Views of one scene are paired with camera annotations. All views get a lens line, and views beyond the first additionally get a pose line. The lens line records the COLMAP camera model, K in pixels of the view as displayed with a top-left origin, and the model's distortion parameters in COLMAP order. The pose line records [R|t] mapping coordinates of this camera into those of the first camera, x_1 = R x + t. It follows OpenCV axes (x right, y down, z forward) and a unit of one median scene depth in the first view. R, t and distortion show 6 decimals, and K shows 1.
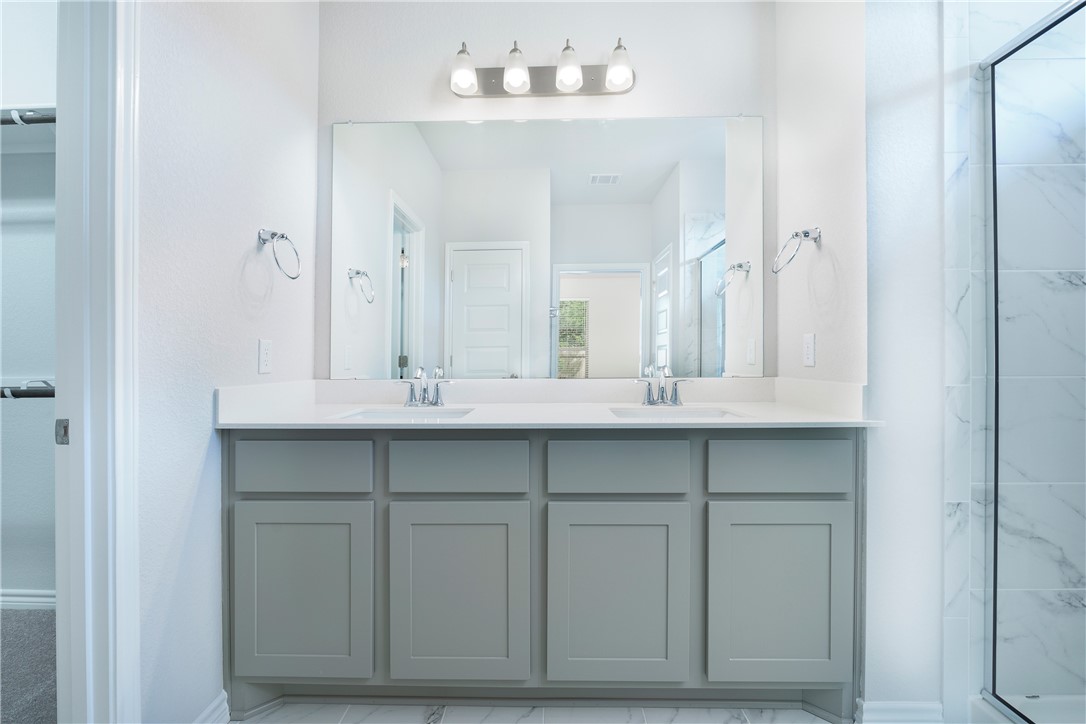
lens RADIAL K [[484.2, 0, 541.9], [0, 484.2, 355.3], [0, 0, 1]] dist [0.001749, -0.000074]
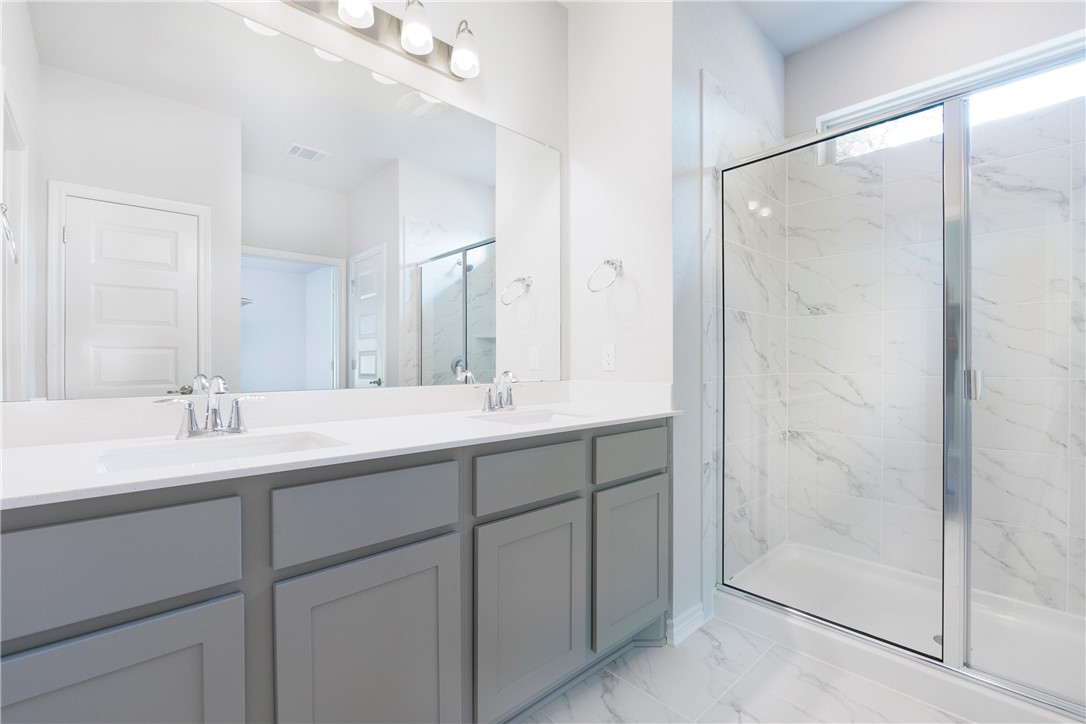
lens RADIAL K [[484.2, 0, 549.9], [0, 484.2, 365.1], [0, 0, 1]] dist [0.001749, -0.000074]
pose [[0.717322, 0.001011, 0.696741, -0.324761], [-0.005398, 0.999977, 0.004107, 0.003241], [-0.696721, -0.006707, 0.717311, 0.185478]]
